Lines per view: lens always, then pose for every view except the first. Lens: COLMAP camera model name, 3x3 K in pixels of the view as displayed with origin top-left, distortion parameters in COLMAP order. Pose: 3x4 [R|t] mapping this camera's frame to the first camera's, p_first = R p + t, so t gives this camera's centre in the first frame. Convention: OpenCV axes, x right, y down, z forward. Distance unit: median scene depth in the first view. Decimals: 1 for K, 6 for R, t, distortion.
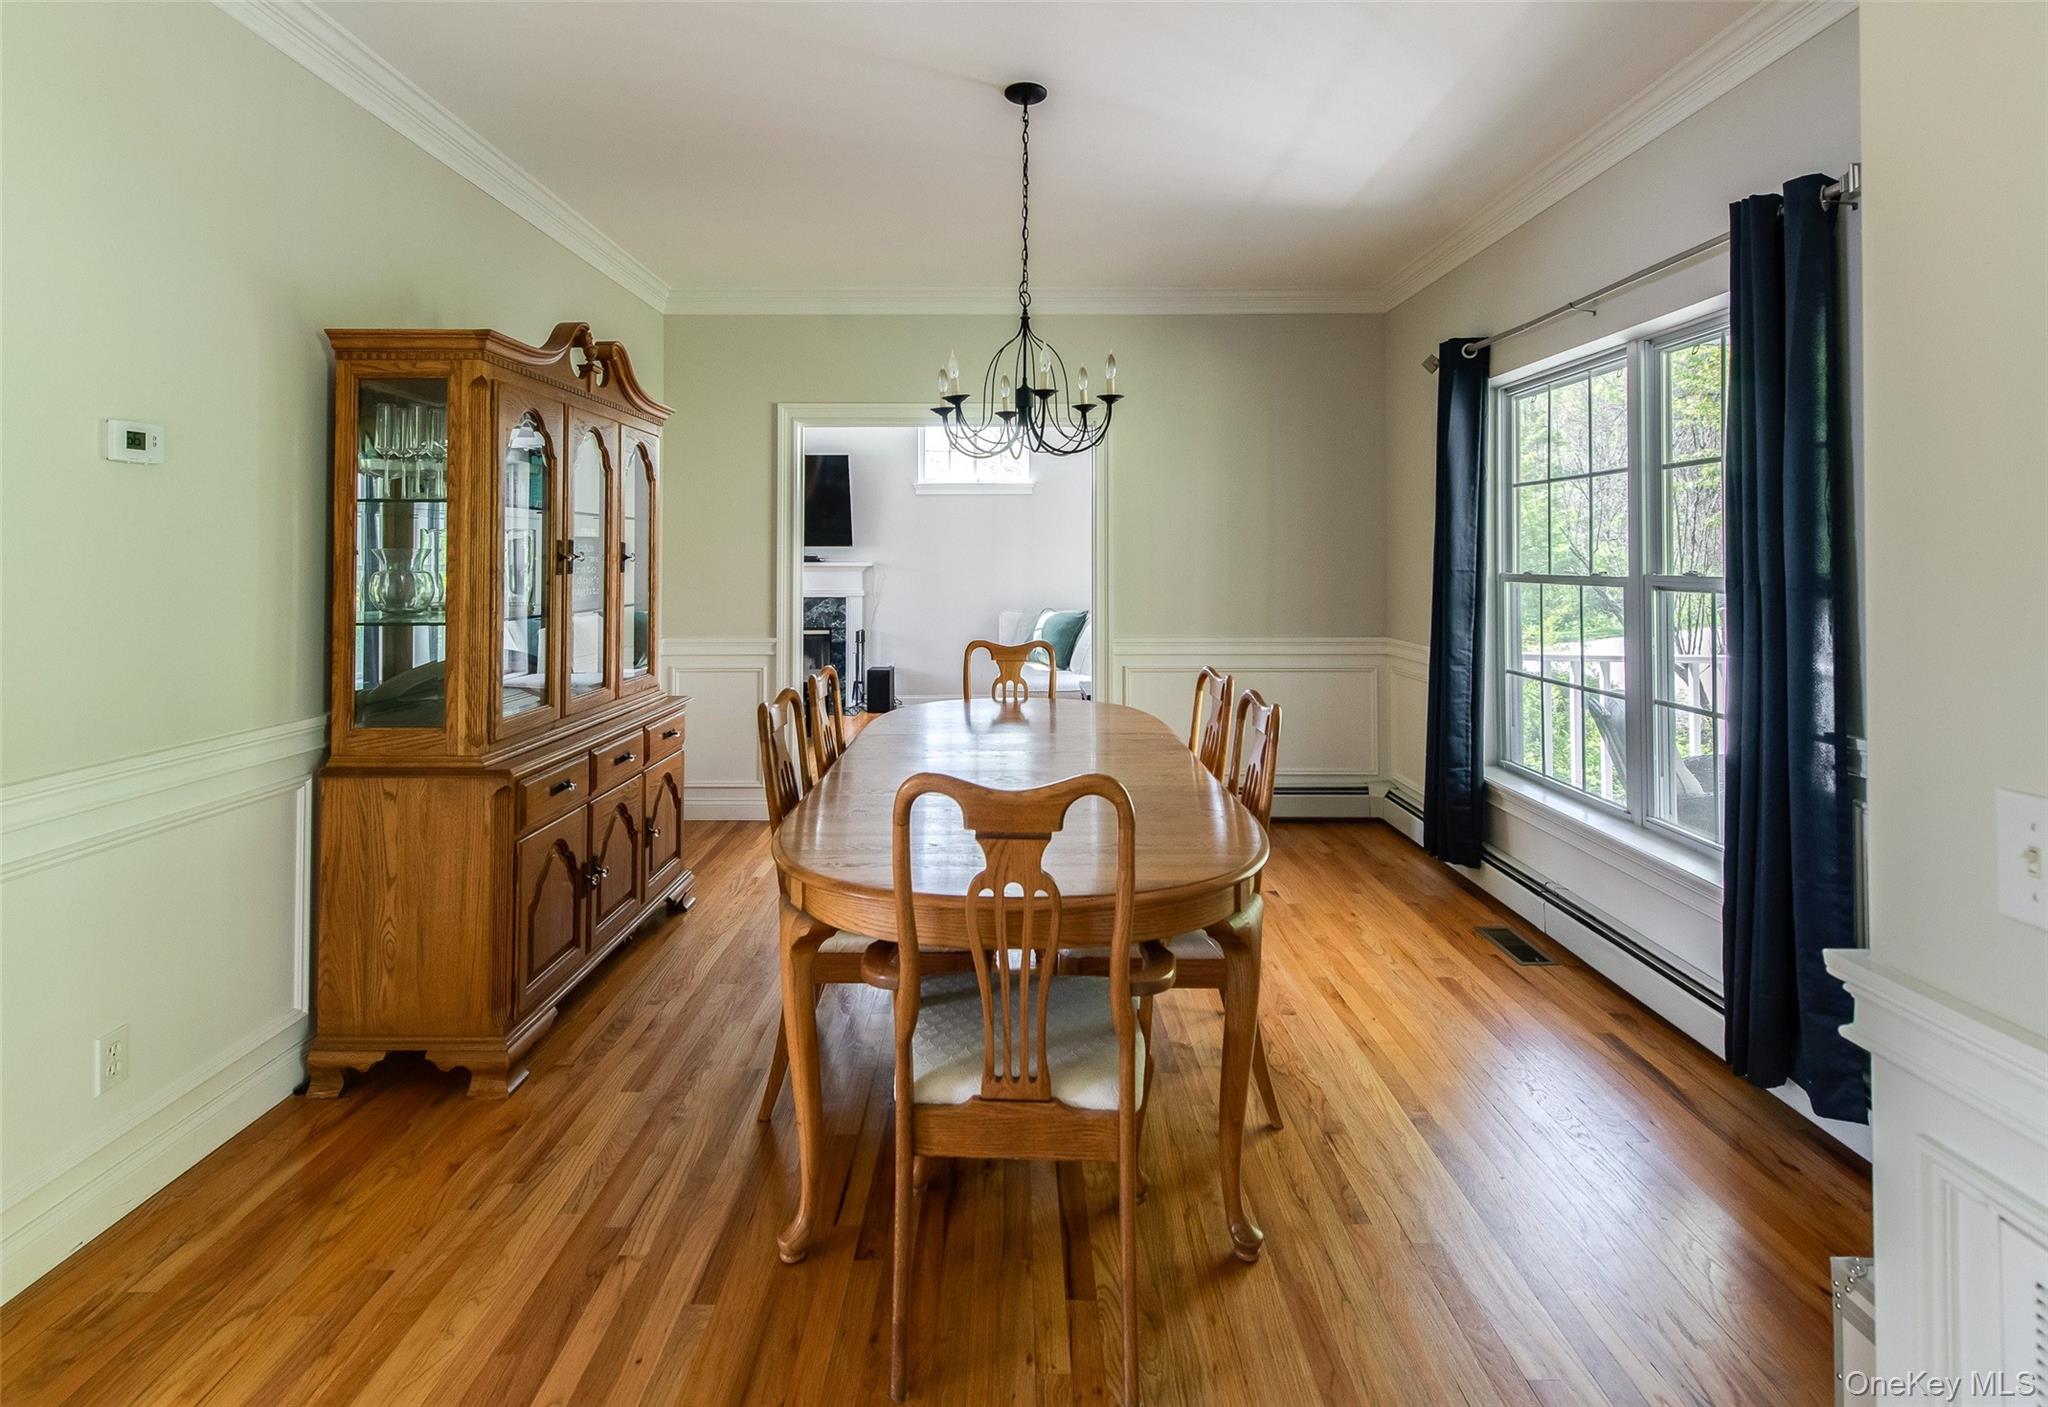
lens RADIAL K [[1000.2, 0, 1027.7], [0, 1000.2, 547.0], [0, 0, 1]] dist [0.005475, 0.000105]
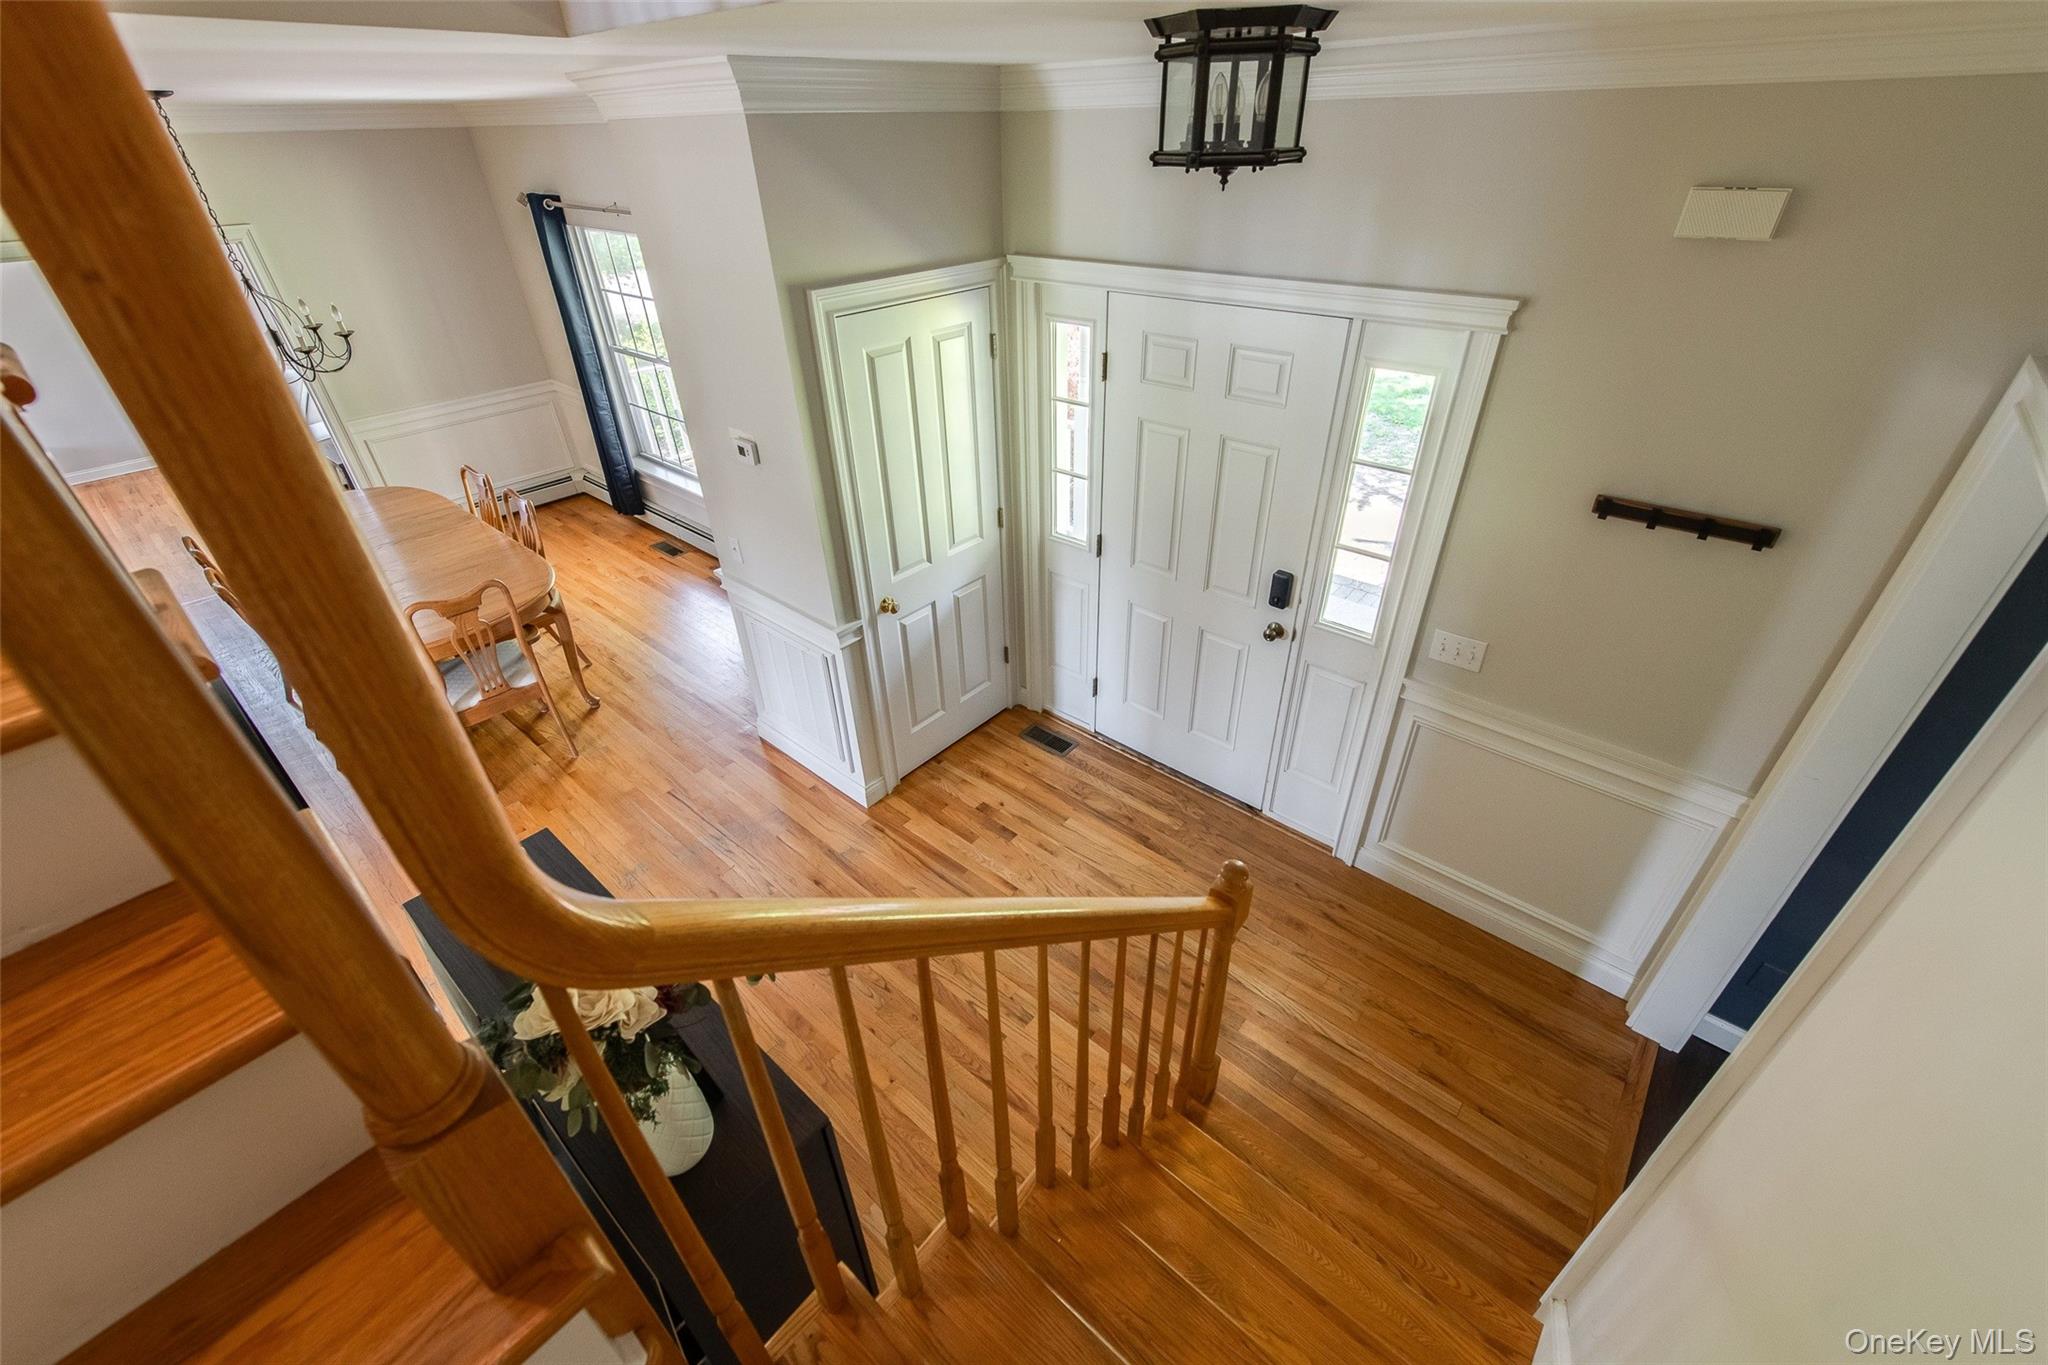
lens RADIAL K [[795.6, 0, 1012.2], [0, 795.6, 667.6], [0, 0, 1]] dist [0.012310, 0.000283]
pose [[0.662027, -0.426222, 0.616485, -0.215224], [0.011653, 0.828305, 0.560156, -0.390659], [-0.749389, -0.363655, 0.553328, -0.673562]]
